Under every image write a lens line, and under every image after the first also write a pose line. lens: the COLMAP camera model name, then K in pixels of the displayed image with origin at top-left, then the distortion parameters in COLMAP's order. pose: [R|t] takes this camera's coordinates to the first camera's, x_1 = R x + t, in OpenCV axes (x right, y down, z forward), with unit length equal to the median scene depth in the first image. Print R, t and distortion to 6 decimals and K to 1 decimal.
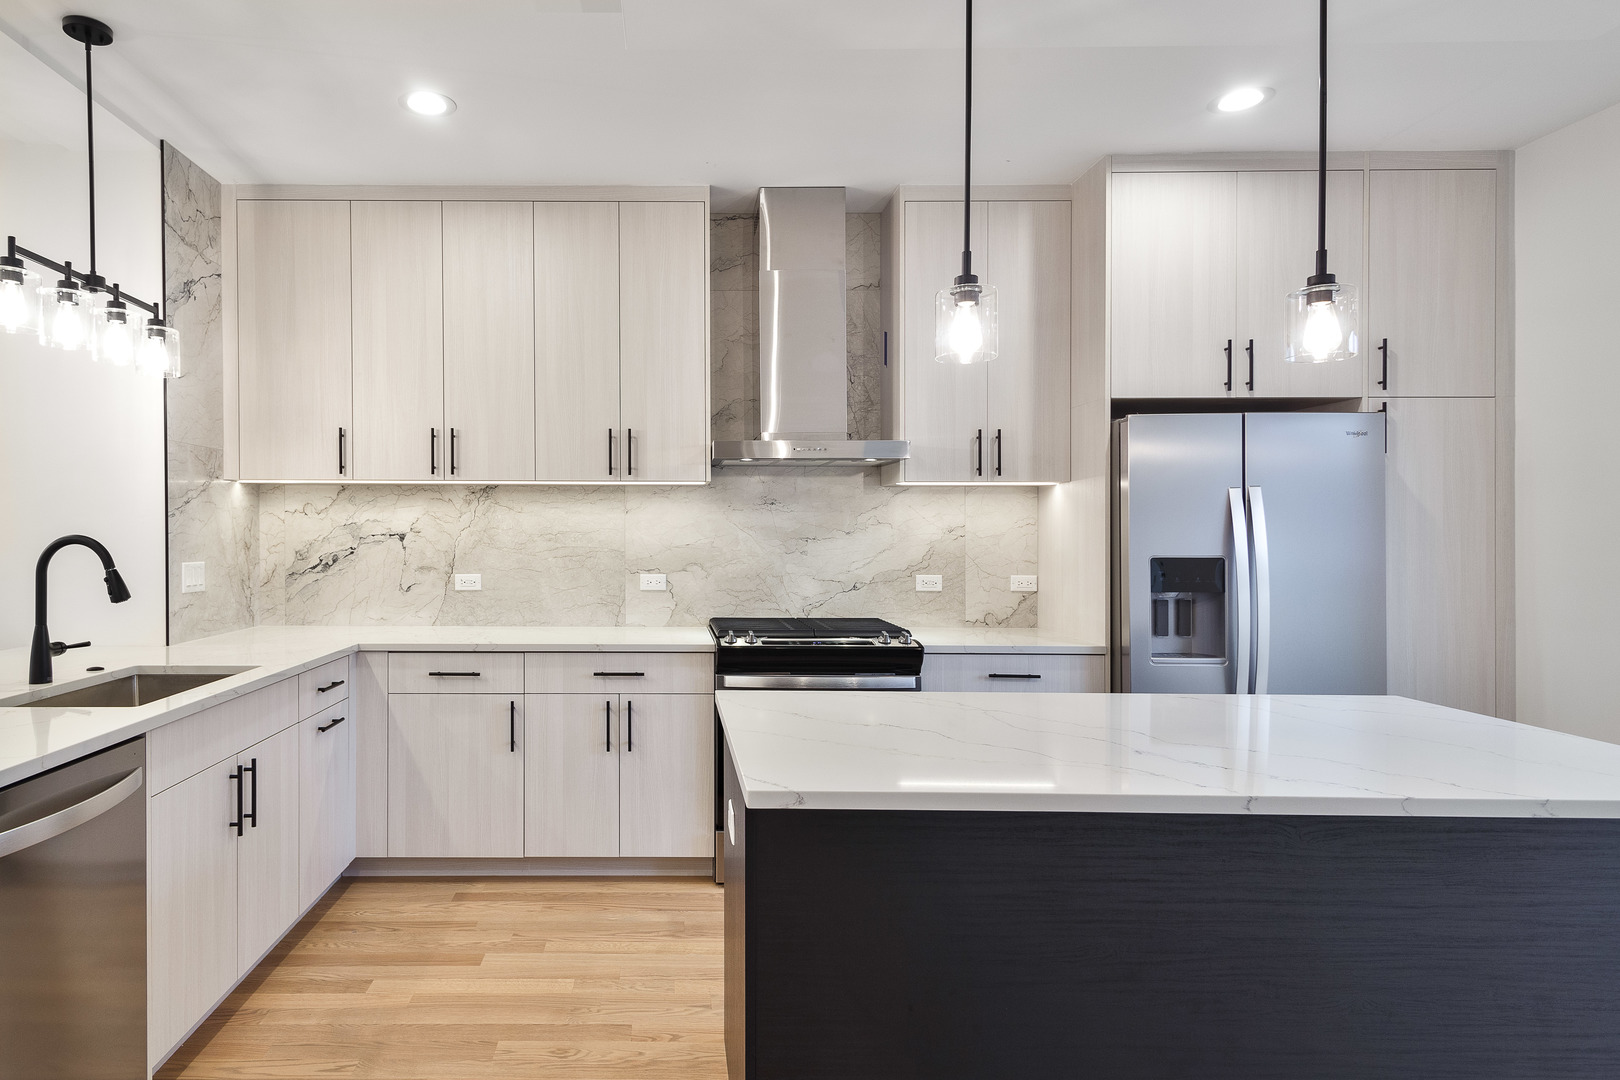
lens RADIAL K [[903.2, 0, 799.2], [0, 903.2, 533.9], [0, 0, 1]] dist [0.014909, -0.001721]
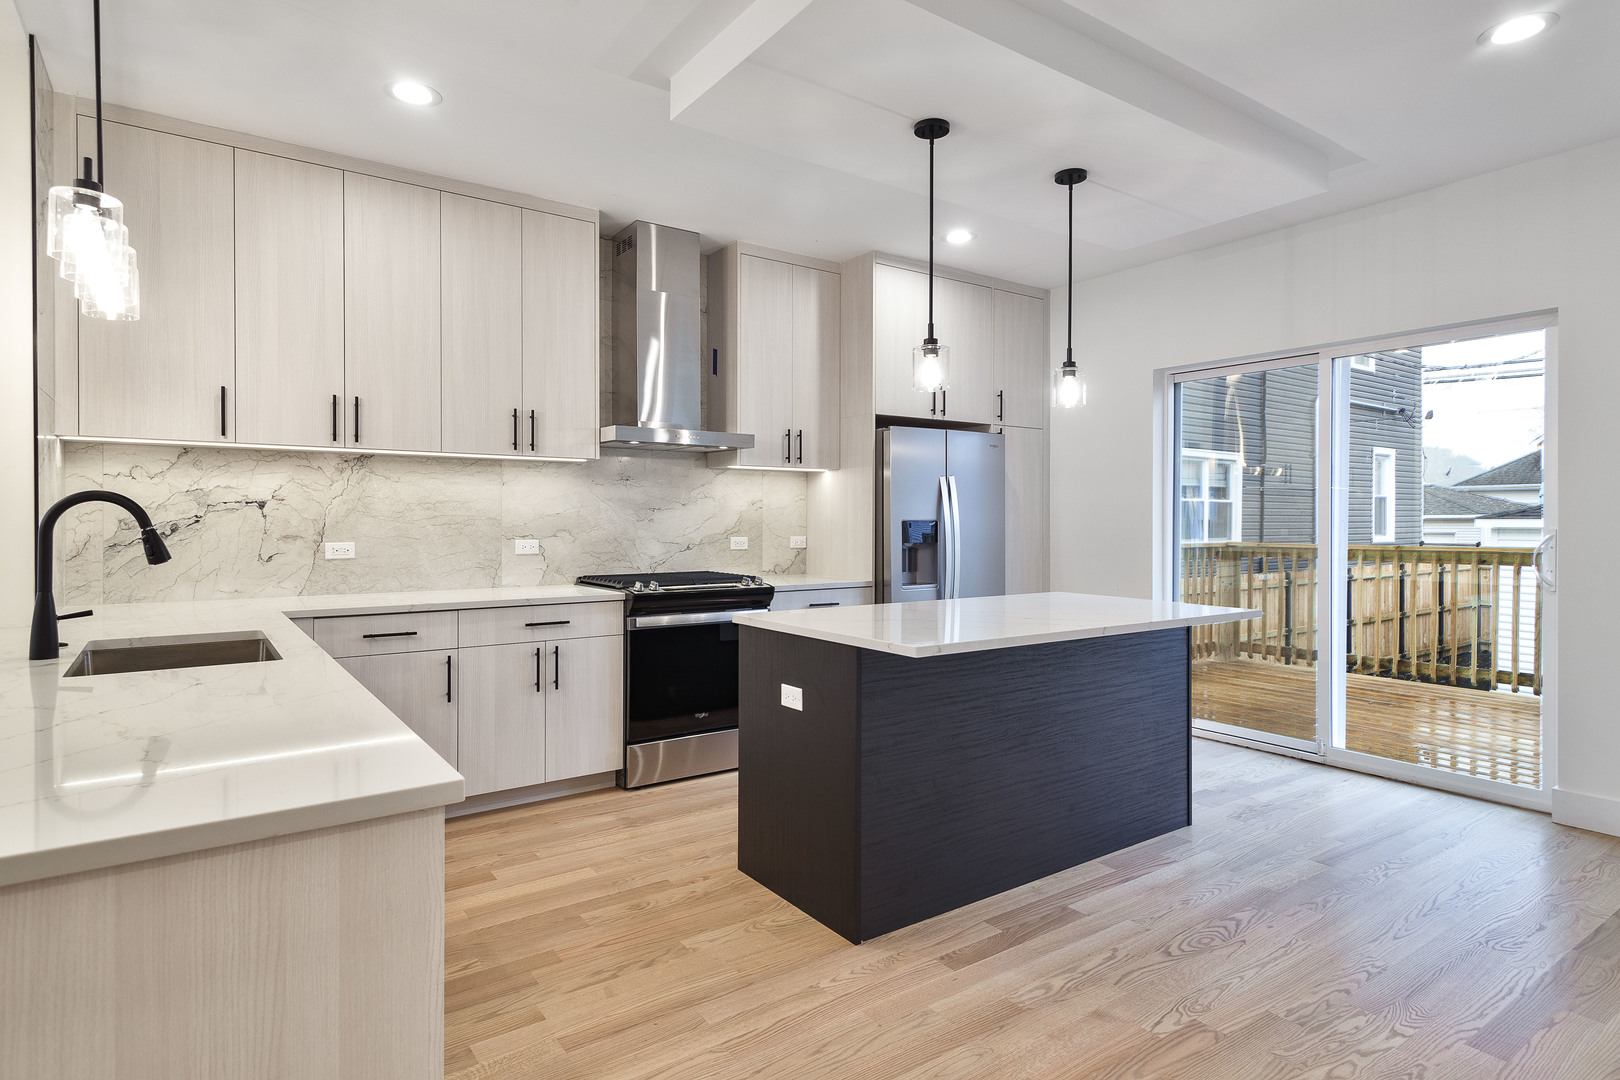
lens RADIAL K [[846.1, 0, 809.9], [0, 846.1, 527.5], [0, 0, 1]] dist [0.015298, -0.002271]
pose [[0.817168, -0.006789, 0.576360, -0.517085], [0.004244, 0.999974, 0.005762, 0.026393], [-0.576384, -0.002263, 0.817176, -0.071031]]
